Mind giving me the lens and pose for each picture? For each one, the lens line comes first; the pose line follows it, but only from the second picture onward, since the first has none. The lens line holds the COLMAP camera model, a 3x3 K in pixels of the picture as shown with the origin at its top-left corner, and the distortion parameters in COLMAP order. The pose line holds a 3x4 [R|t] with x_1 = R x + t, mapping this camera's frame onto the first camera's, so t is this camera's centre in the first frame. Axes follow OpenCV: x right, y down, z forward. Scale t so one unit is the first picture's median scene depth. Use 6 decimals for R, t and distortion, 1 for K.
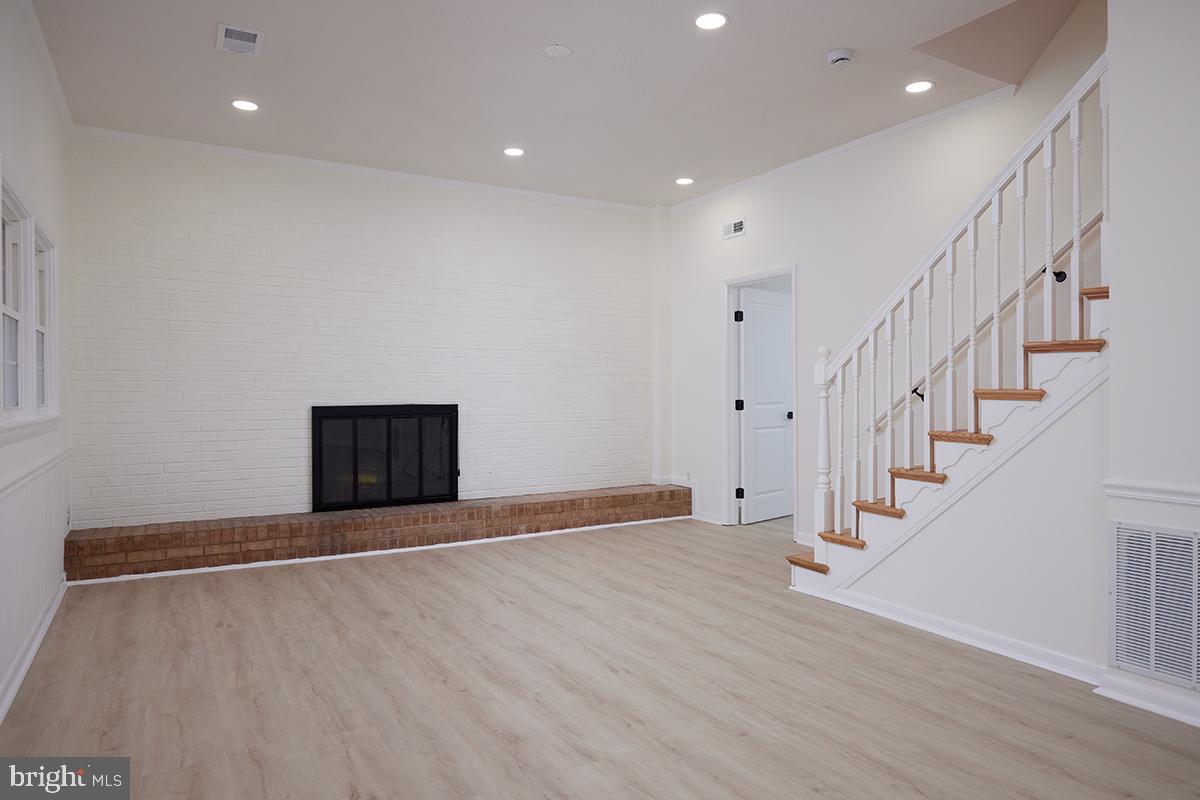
lens RADIAL K [[745.5, 0, 600.0], [0, 745.5, 400.0], [0, 0, 1]] dist [-0.004487, -0.000955]
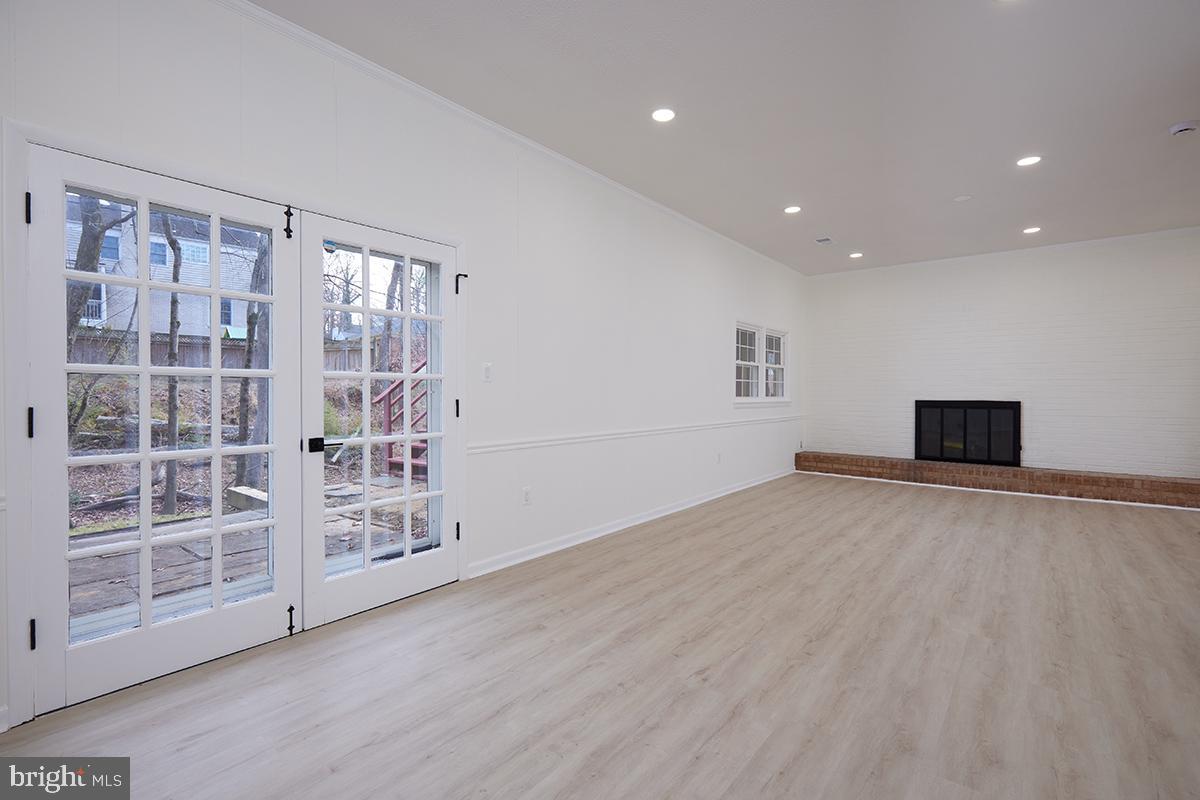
lens RADIAL K [[542.5, 0, 600.0], [0, 542.5, 400.0], [0, 0, 1]] dist [0.000071, 0.000004]
pose [[0.337461, 0.018382, -0.941160, 0.584328], [-0.015164, 0.999786, 0.014090, 0.001114], [0.941217, 0.009516, 0.337667, -0.155929]]
